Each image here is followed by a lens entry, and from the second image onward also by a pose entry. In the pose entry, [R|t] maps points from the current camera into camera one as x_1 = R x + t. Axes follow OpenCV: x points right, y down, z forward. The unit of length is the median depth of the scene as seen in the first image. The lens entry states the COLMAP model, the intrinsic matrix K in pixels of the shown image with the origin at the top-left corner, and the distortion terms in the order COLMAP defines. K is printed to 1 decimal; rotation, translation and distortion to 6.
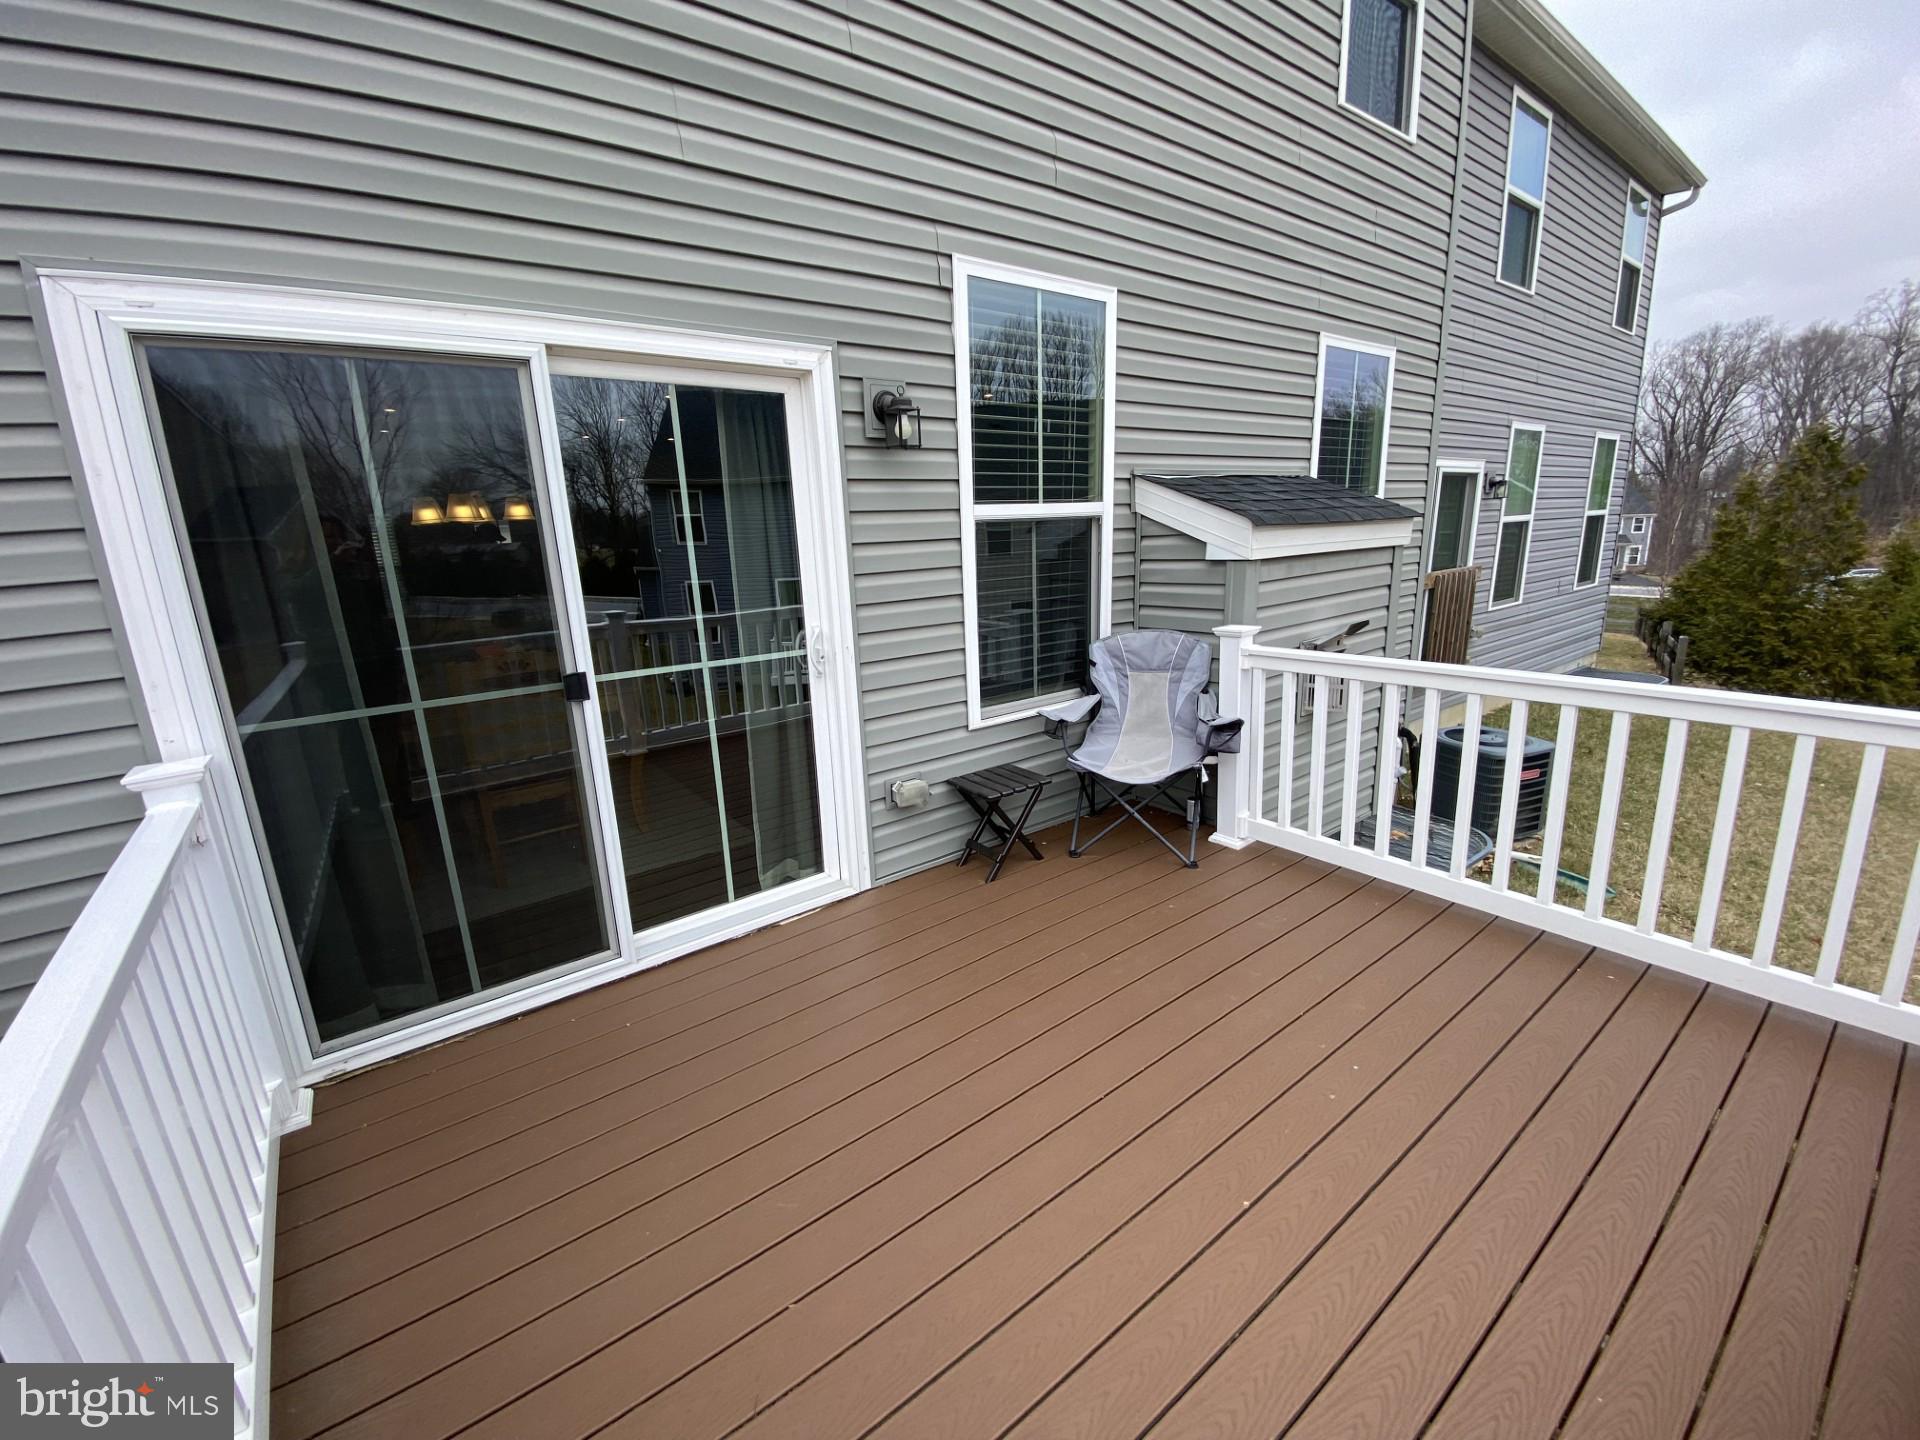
lens RADIAL K [[791.8, 0, 951.1], [0, 791.8, 727.8], [0, 0, 1]] dist [0.011686, -0.001522]
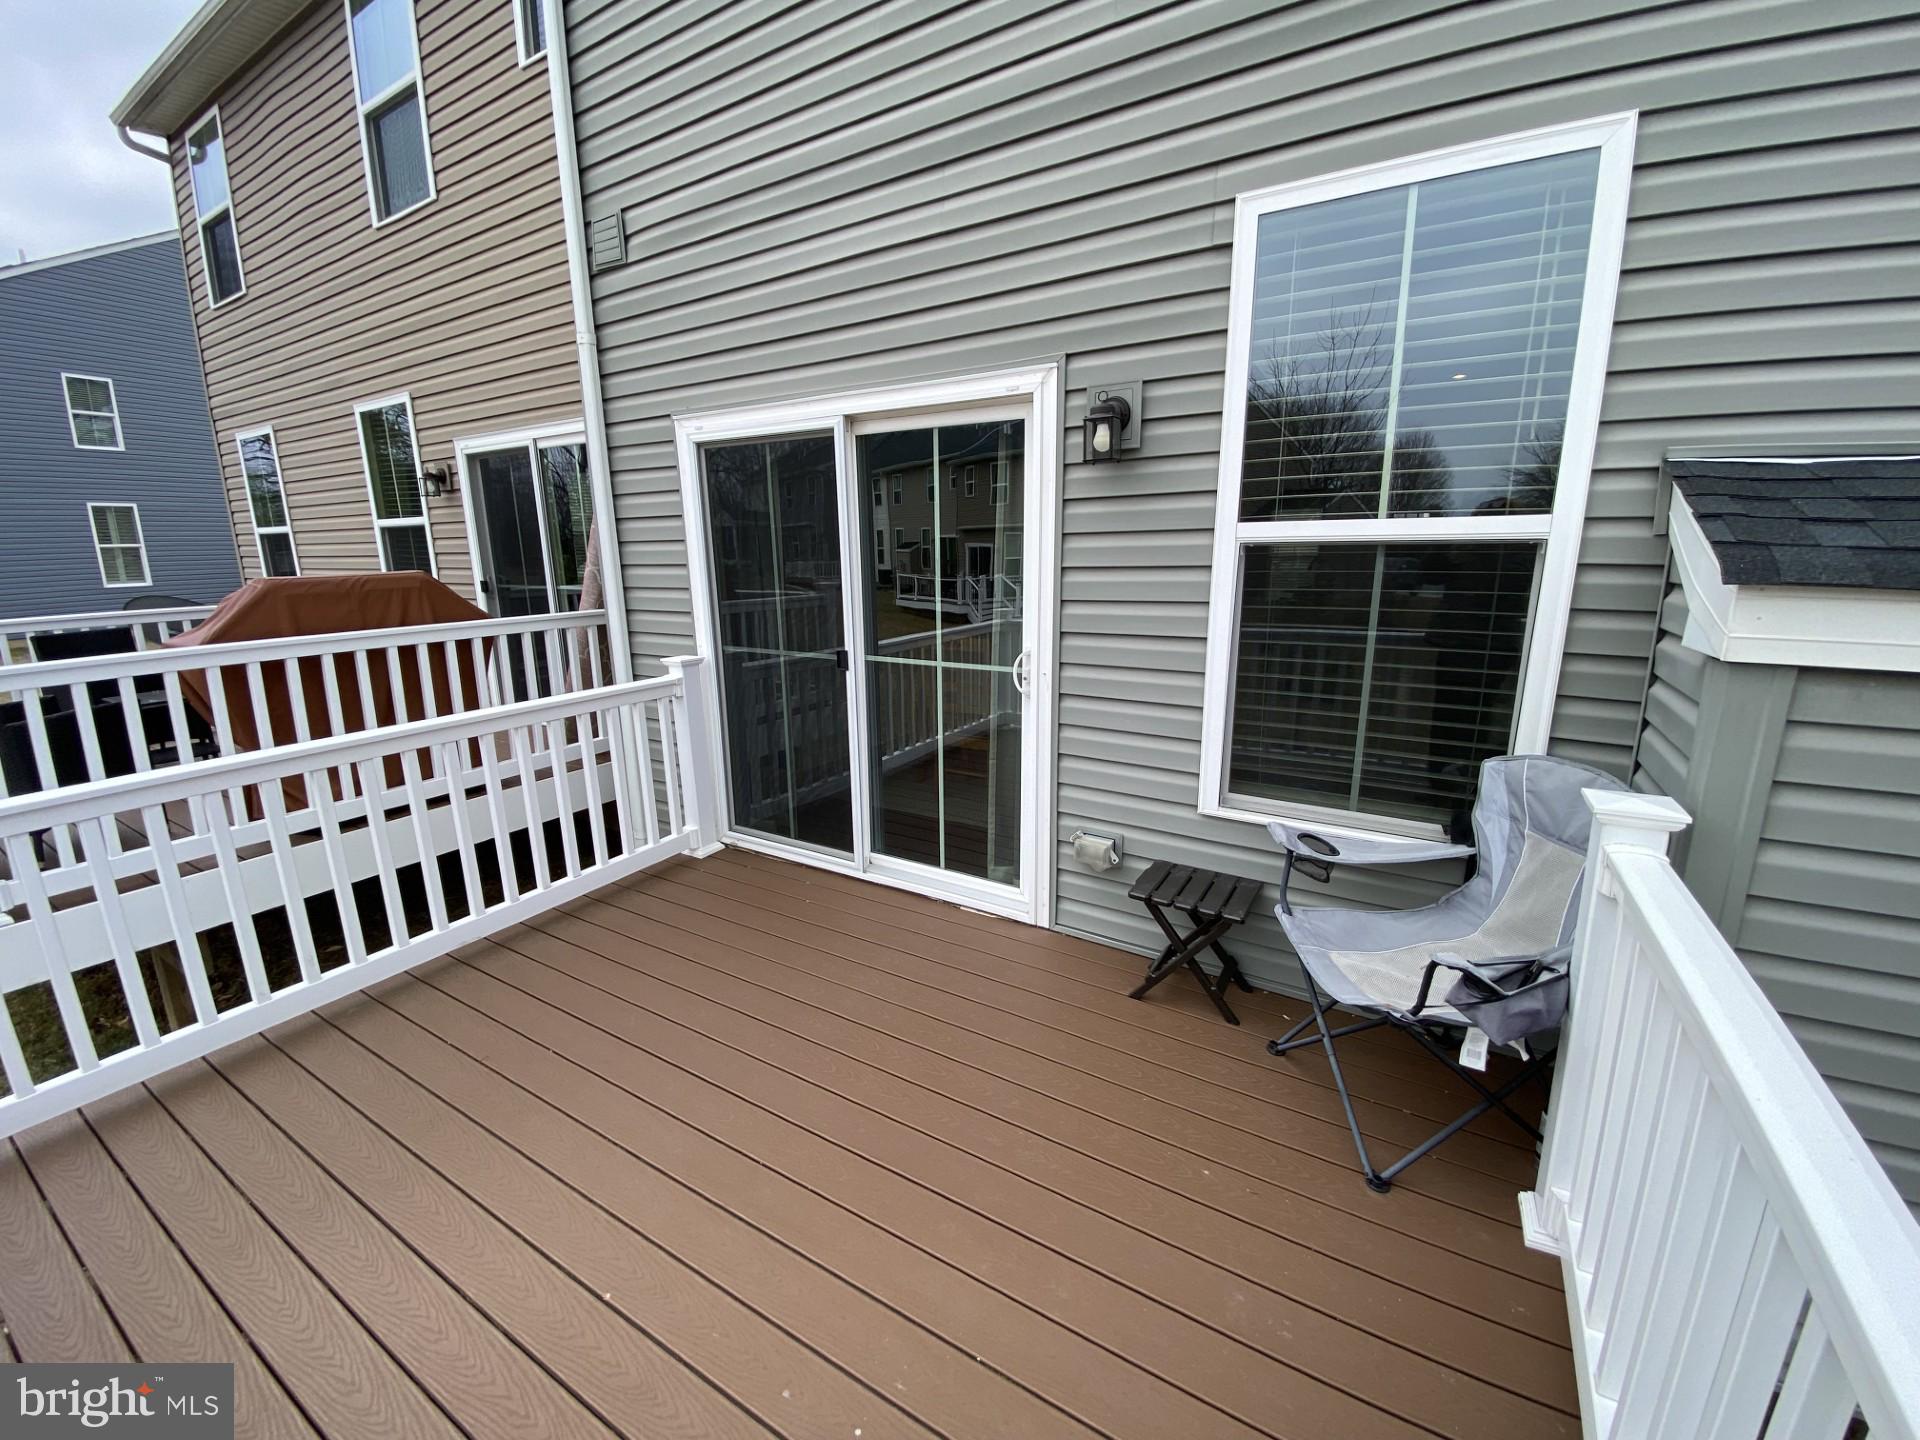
lens RADIAL K [[791.8, 0, 946.2], [0, 791.8, 714.1], [0, 0, 1]] dist [0.011686, -0.001522]
pose [[0.339712, 0.231492, -0.911596, 0.711992], [-0.223883, 0.961280, 0.160677, -0.181099], [0.913495, 0.149507, 0.378385, 0.533139]]
